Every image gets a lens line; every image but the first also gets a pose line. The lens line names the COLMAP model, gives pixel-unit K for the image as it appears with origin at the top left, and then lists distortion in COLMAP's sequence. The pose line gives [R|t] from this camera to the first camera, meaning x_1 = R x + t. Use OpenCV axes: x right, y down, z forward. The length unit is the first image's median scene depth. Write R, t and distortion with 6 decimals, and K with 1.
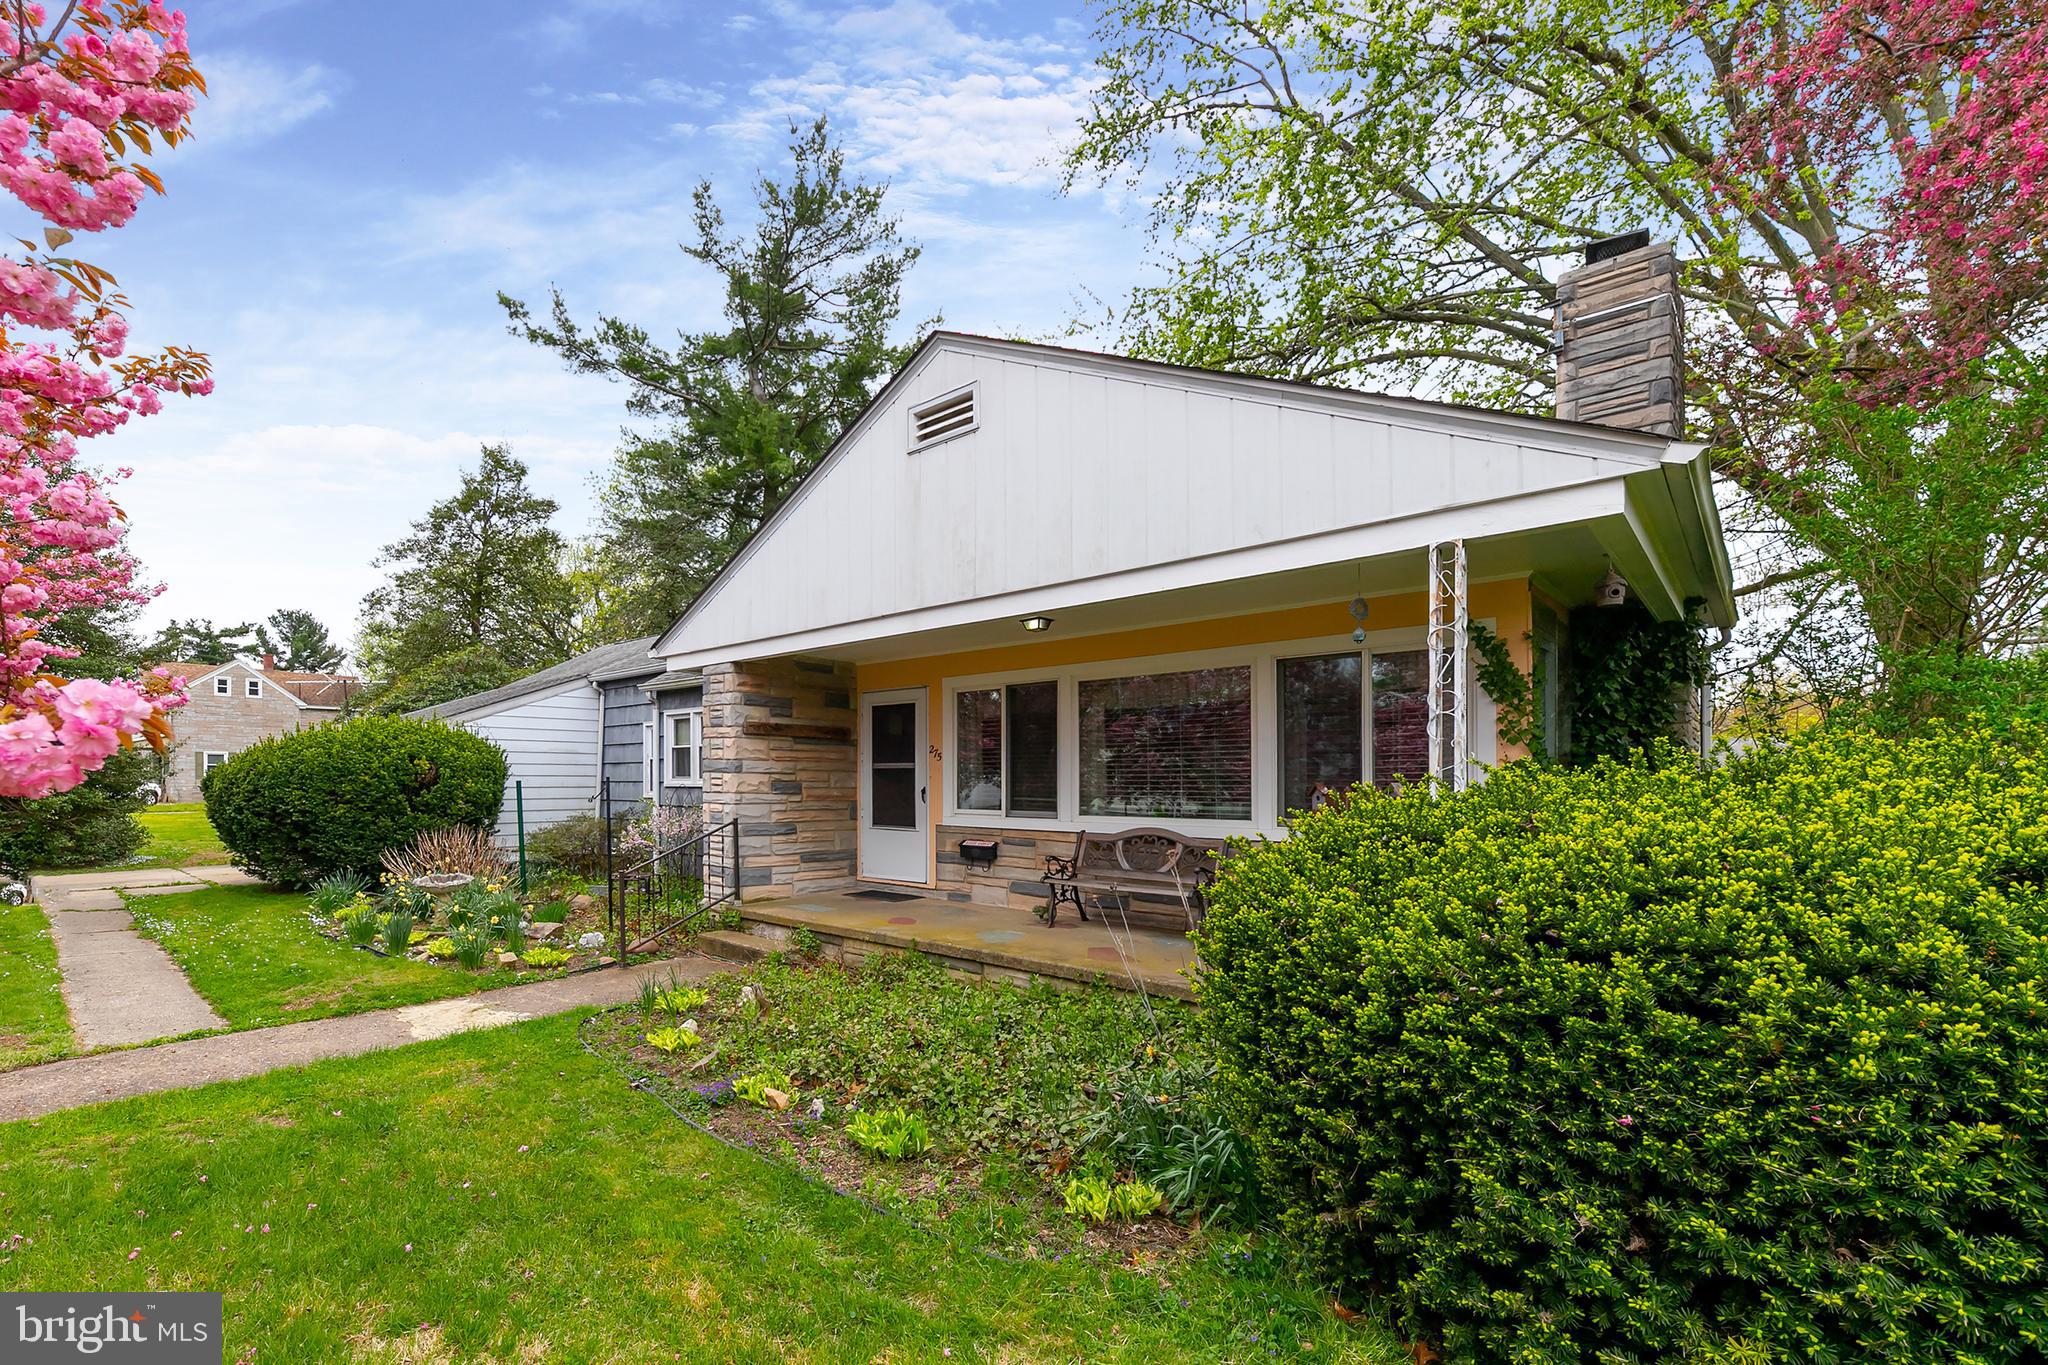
lens RADIAL K [[845.5, 0, 1024.2], [0, 845.5, 761.3], [0, 0, 1]] dist [0.000988, 0.000050]
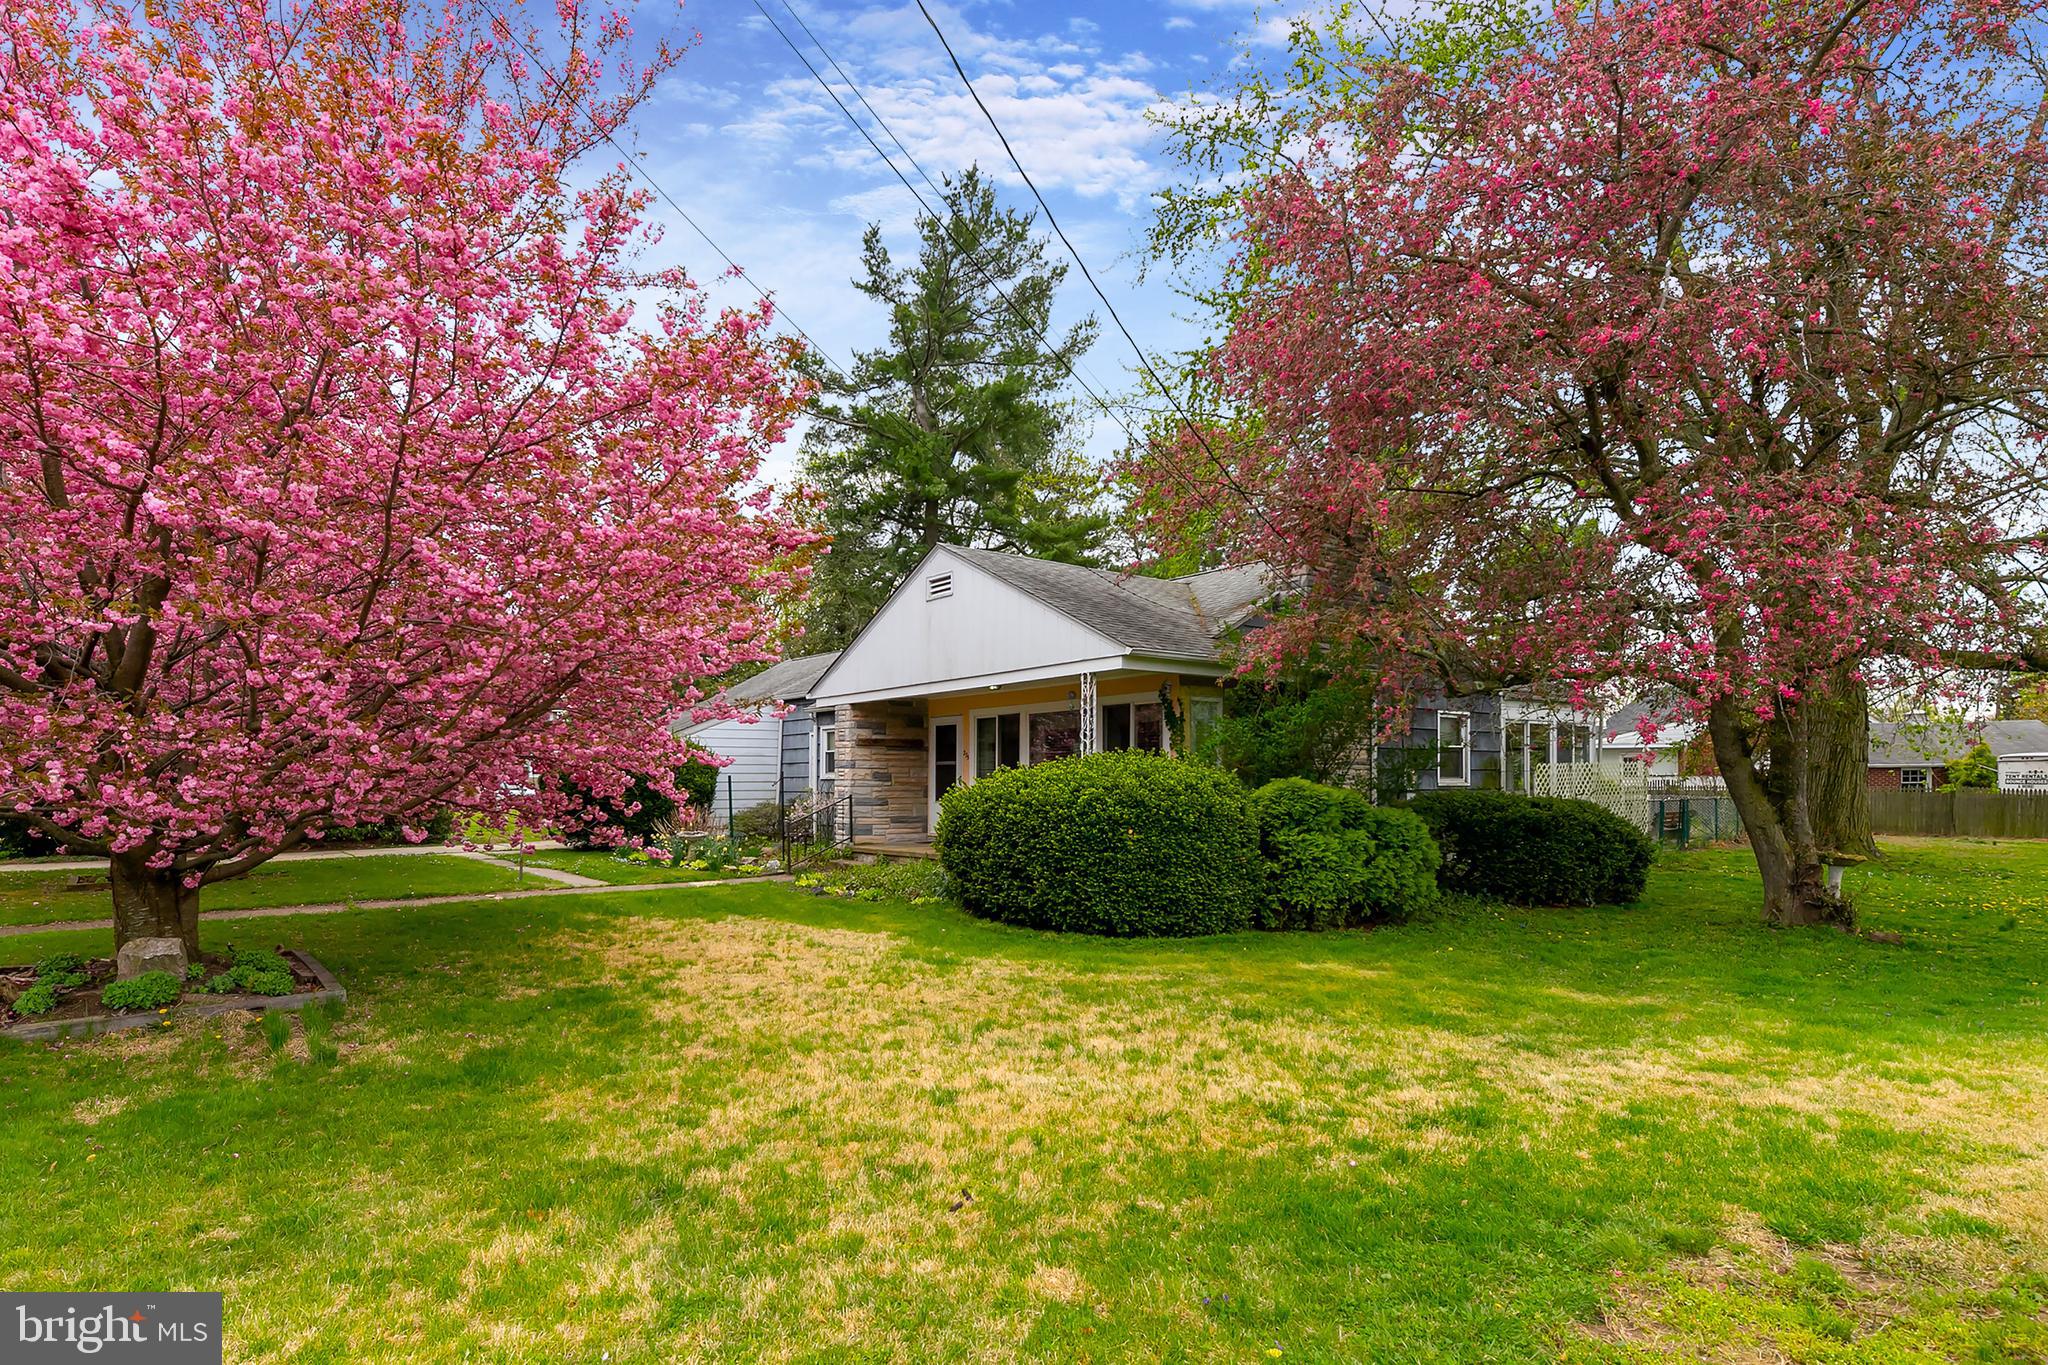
lens RADIAL K [[962.1, 0, 1024.0], [0, 962.1, 682.5], [0, 0, 1]] dist [-0.000434, -0.000004]
pose [[0.976382, -0.028369, -0.214181, 0.206718], [0.011501, 0.996761, -0.079597, -0.000222], [0.215746, 0.075254, 0.973545, -0.409025]]
